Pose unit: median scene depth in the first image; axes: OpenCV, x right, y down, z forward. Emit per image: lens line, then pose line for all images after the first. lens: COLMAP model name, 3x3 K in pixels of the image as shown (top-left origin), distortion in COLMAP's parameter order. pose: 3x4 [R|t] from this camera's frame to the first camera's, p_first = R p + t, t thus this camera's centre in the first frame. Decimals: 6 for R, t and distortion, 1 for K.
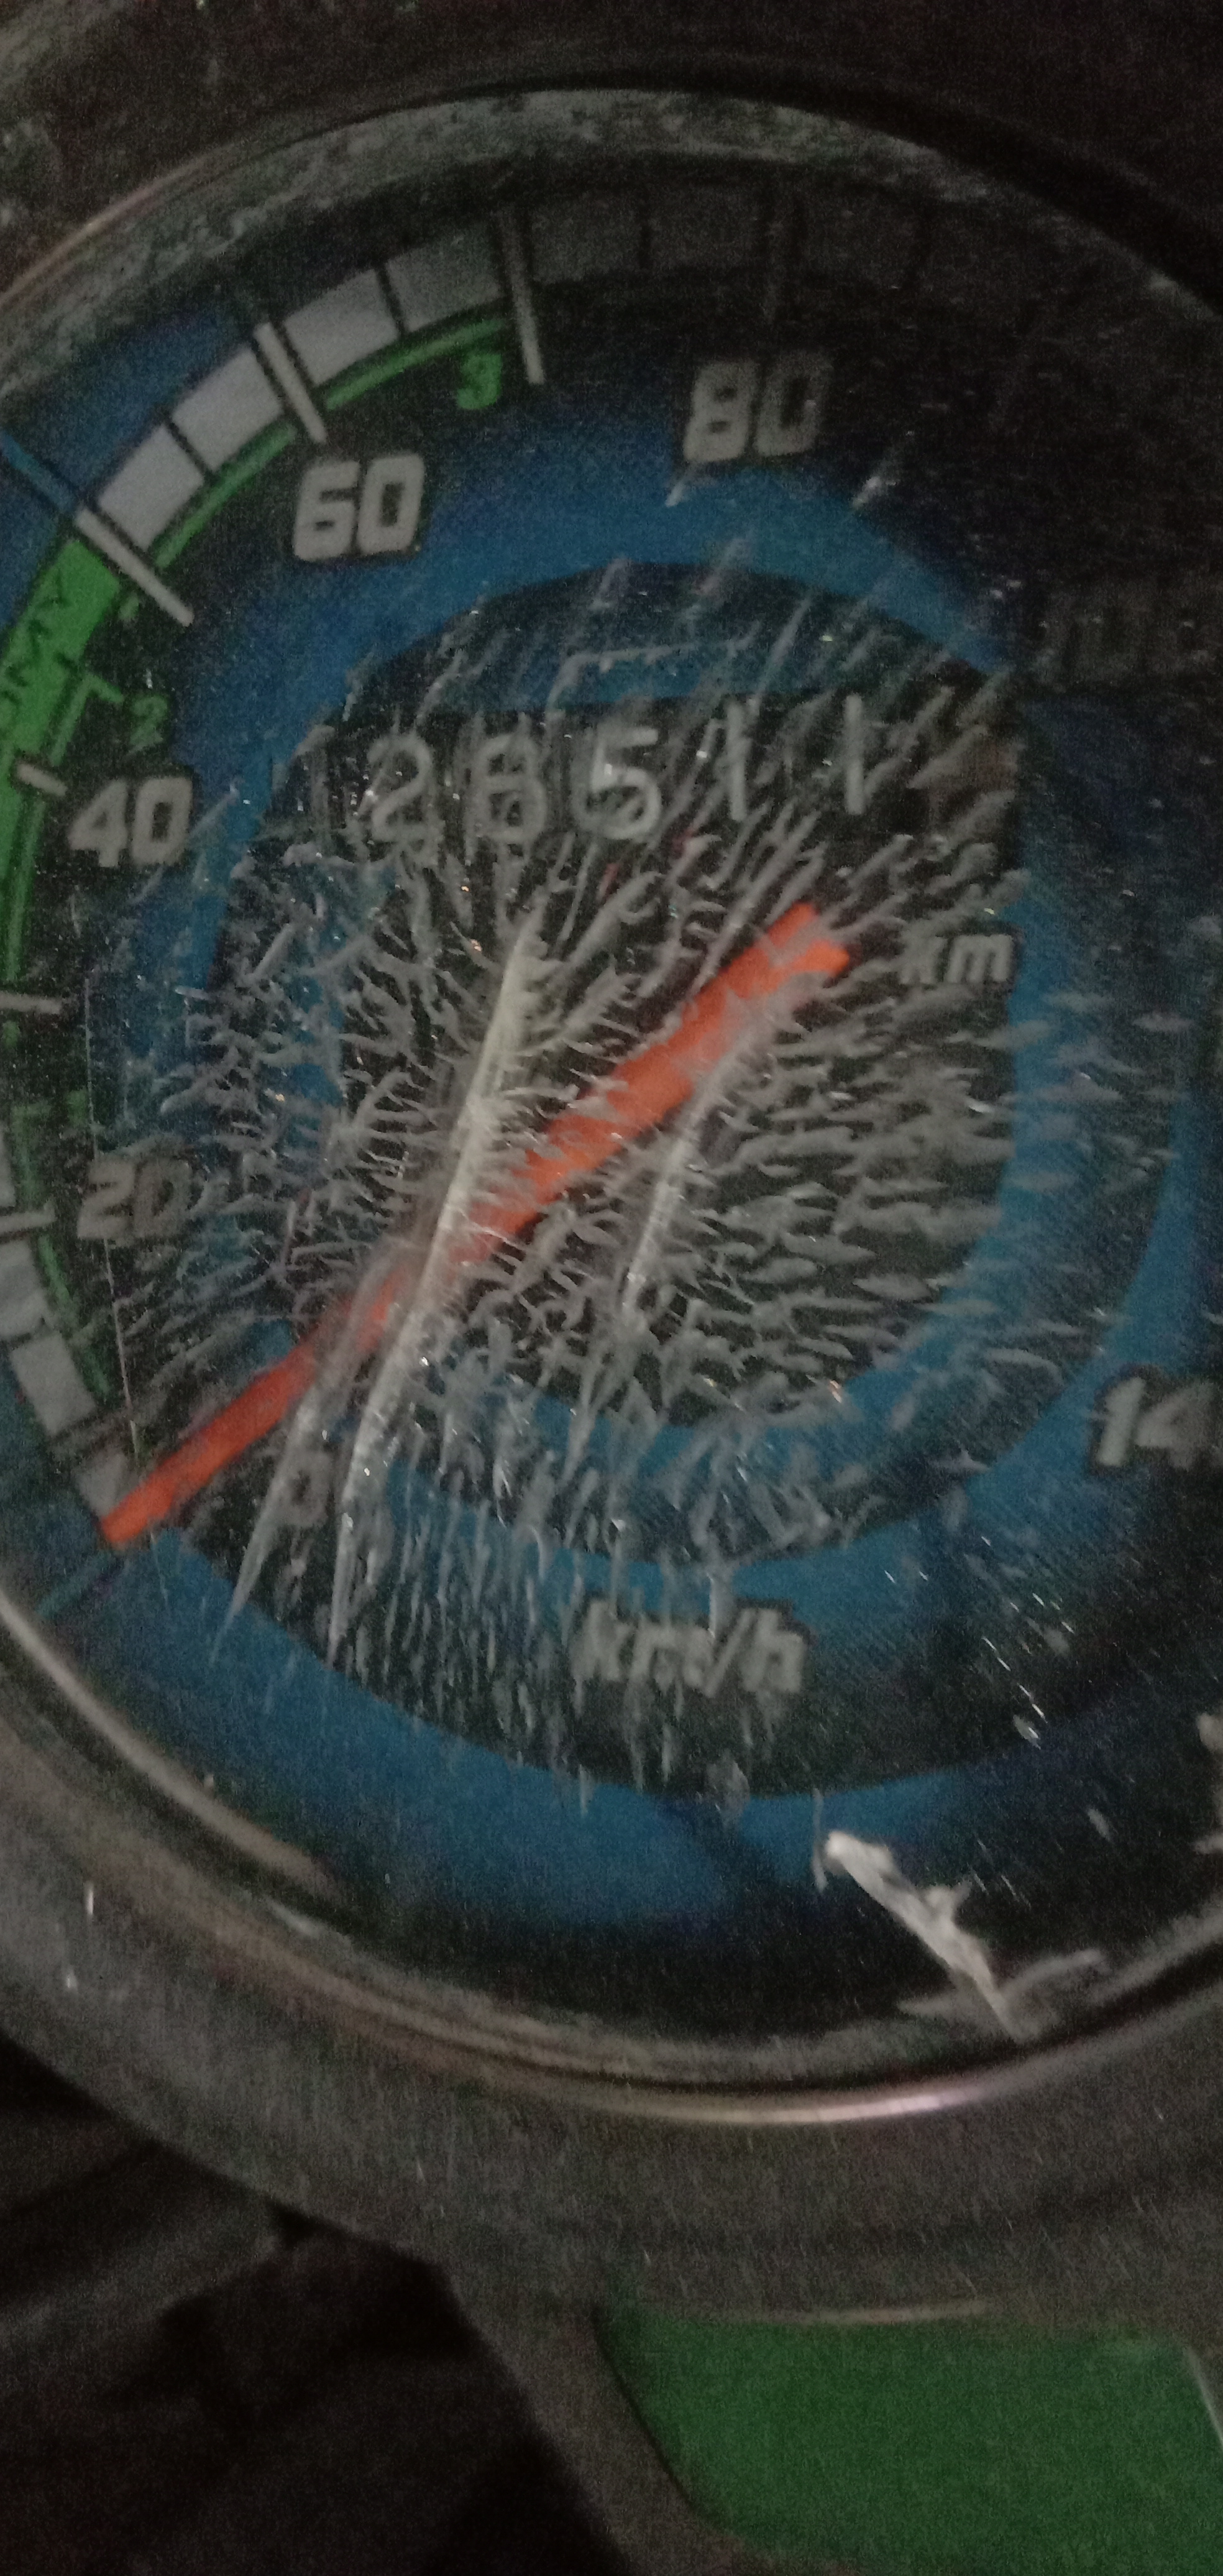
lens RADIAL K [[2183.1, 0, 608.8], [0, 2183.1, 1306.2], [0, 0, 1]] dist [0.046335, -0.236852]
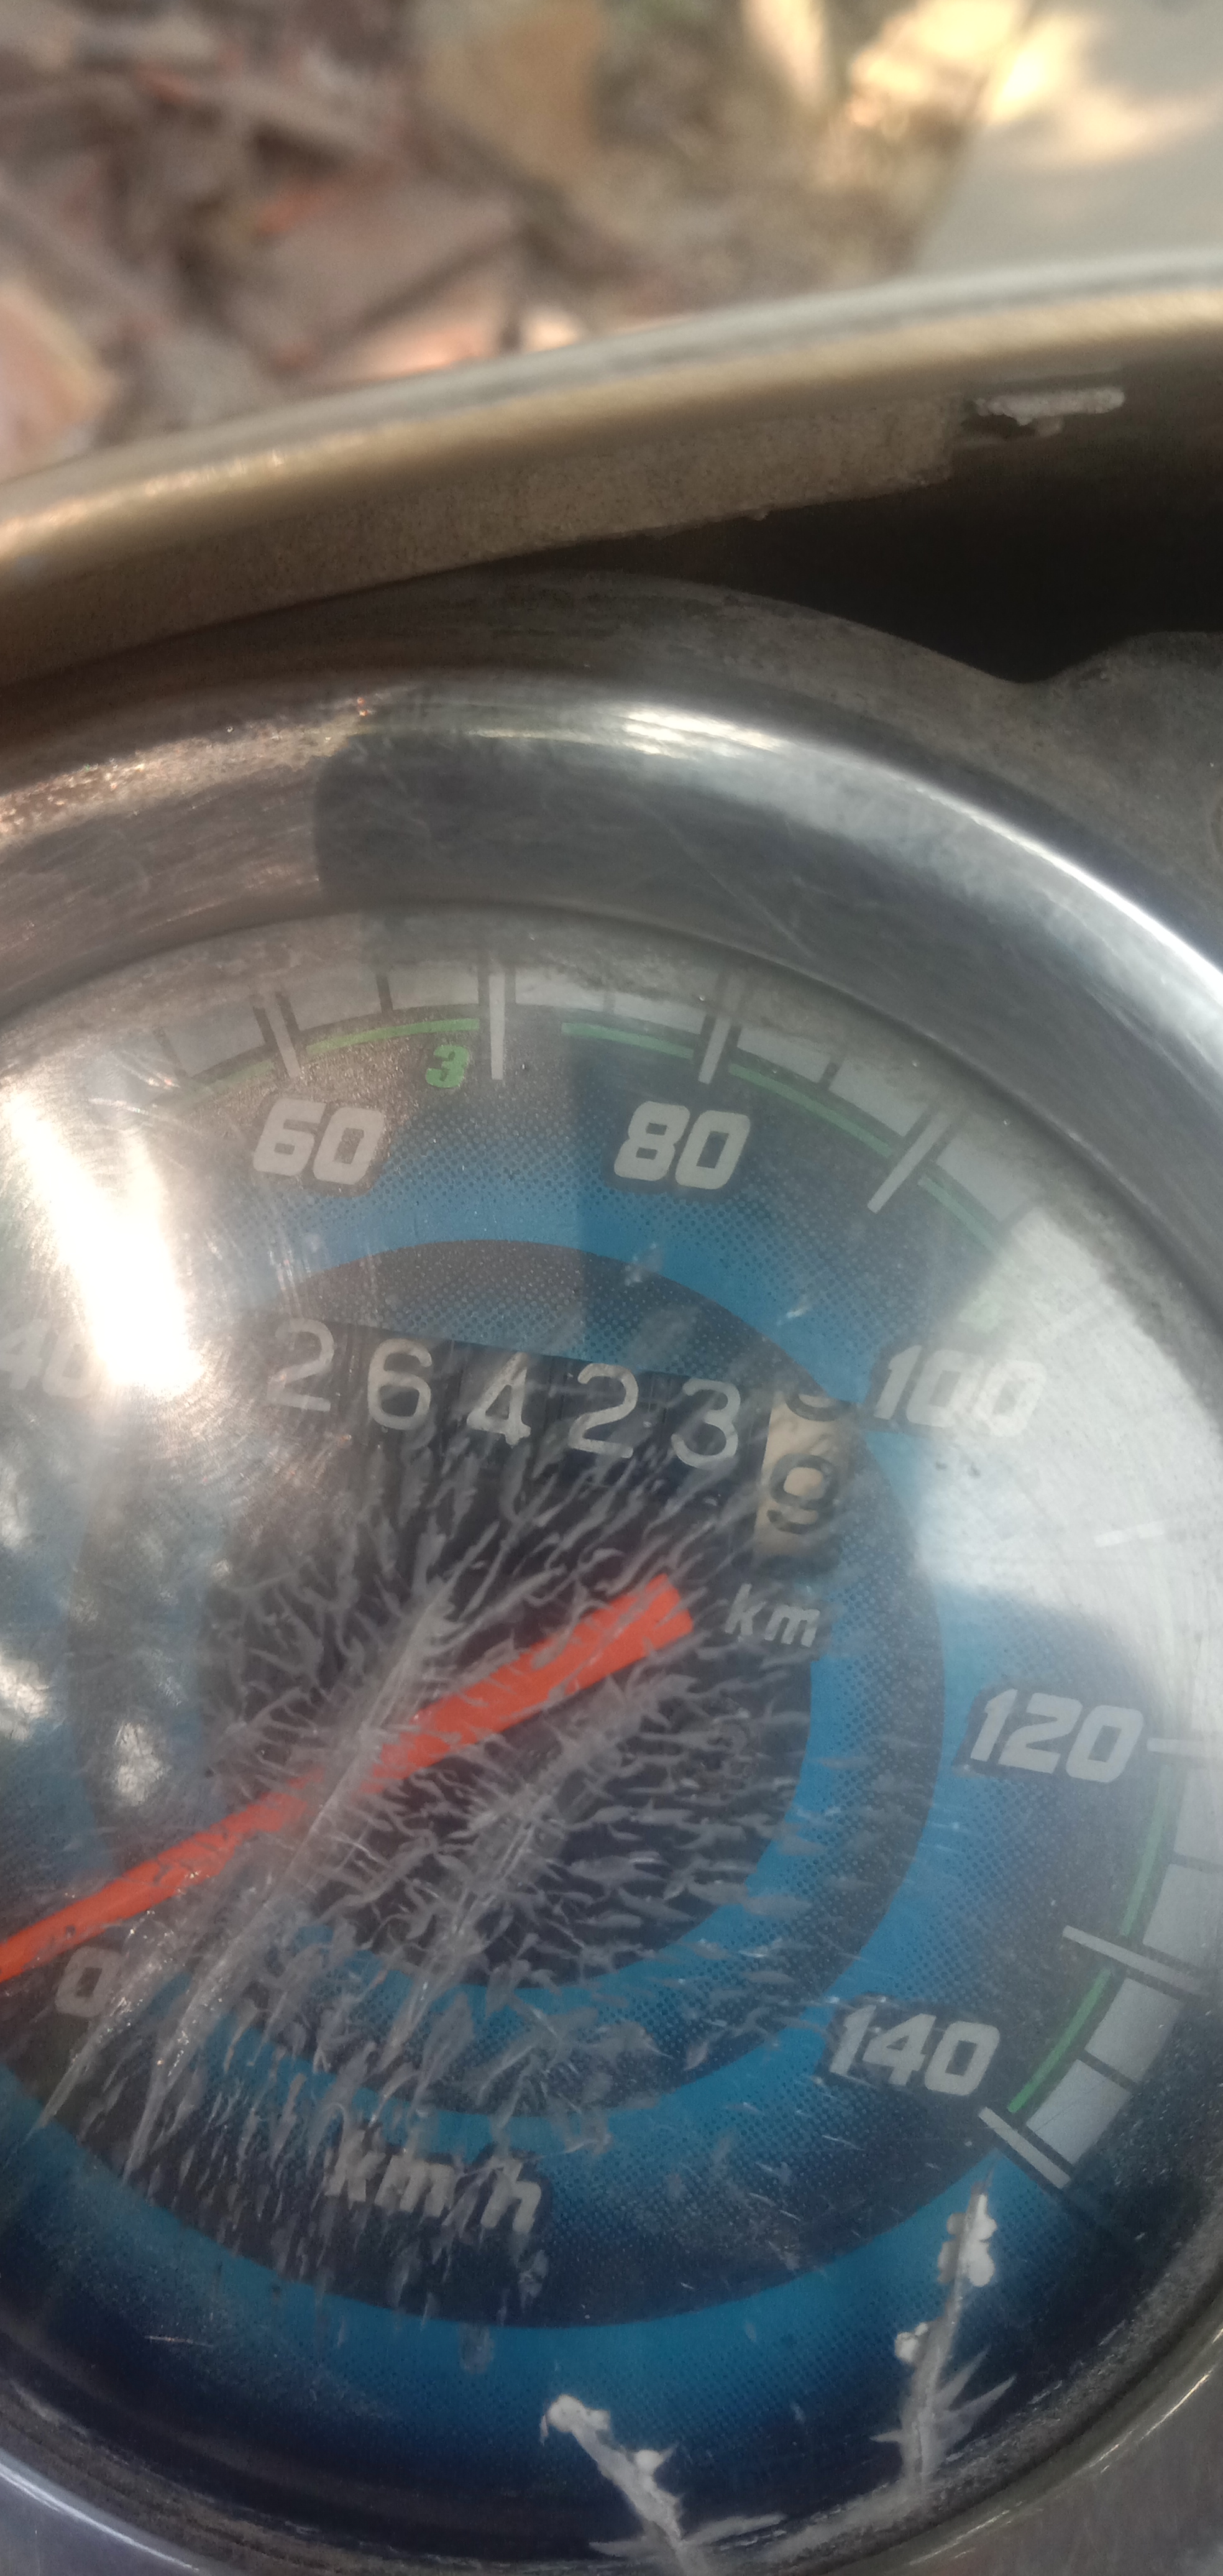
lens RADIAL K [[2183.1, 0, 635.8], [0, 2183.1, 1277.7], [0, 0, 1]] dist [0.046335, -0.236852]
pose [[0.968104, 0.165324, 0.188262, -0.174295], [-0.144922, 0.982441, -0.117504, -0.207636], [-0.204382, 0.086473, 0.975064, -0.141980]]
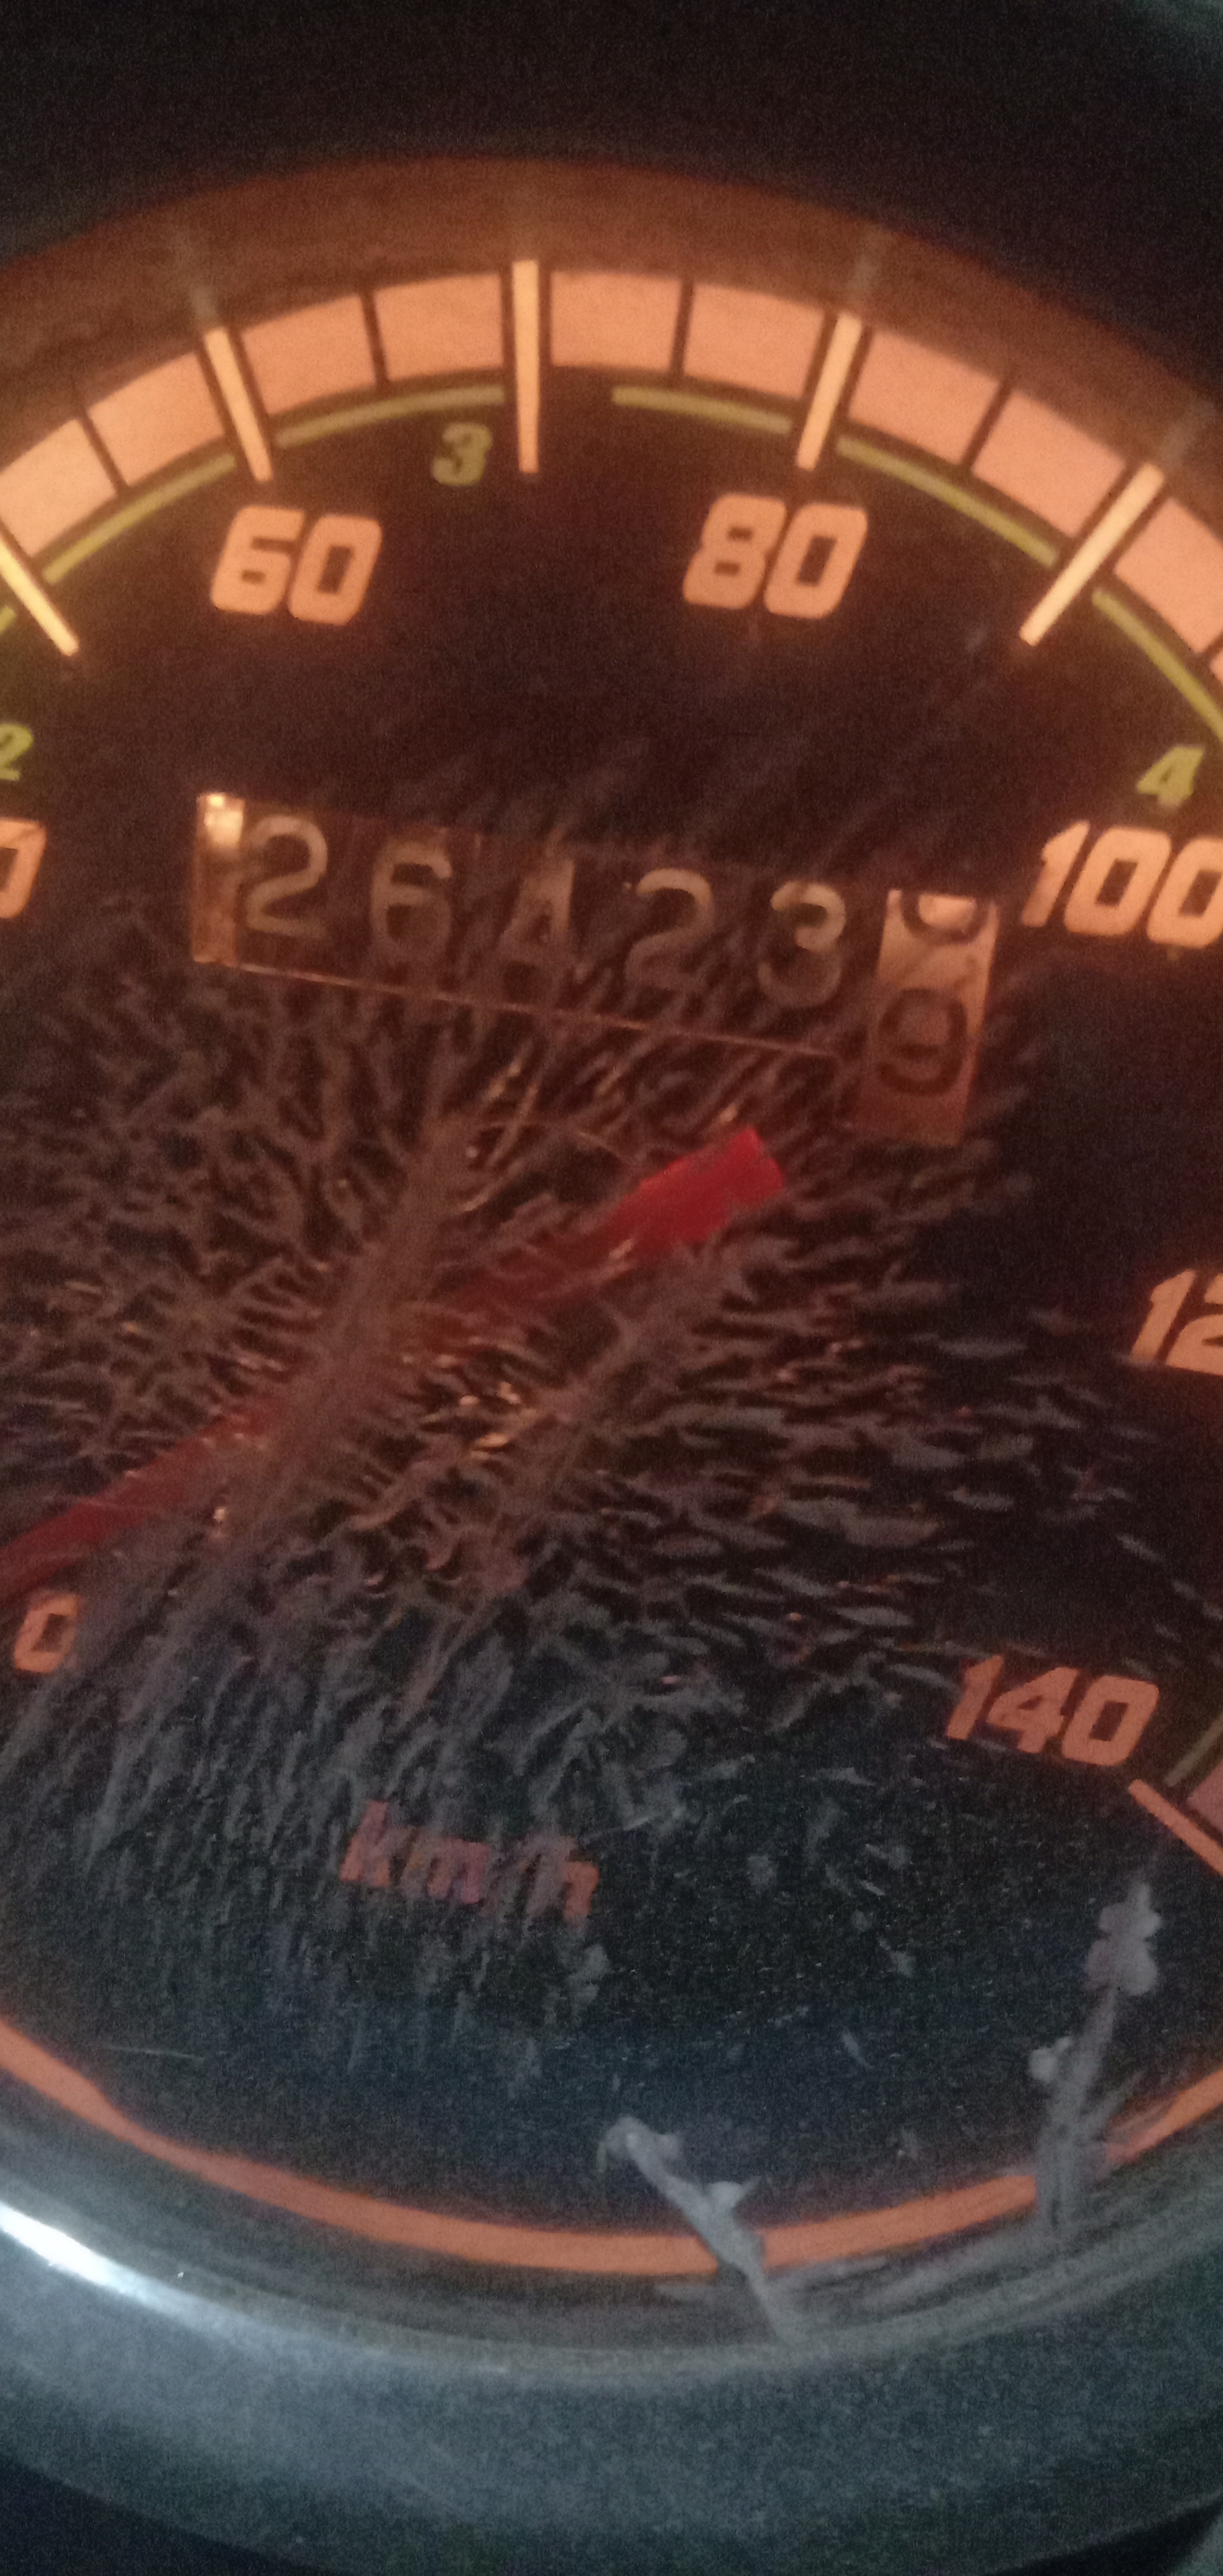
lens RADIAL K [[2220.6, 0, 629.8], [0, 2220.6, 1300.5], [0, 0, 1]] dist [0.078142, -0.315437]
pose [[0.973552, 0.133962, 0.185067, -0.122503], [-0.142532, 0.989215, 0.033743, -0.140785], [-0.178550, -0.059228, 0.982147, 0.105451]]
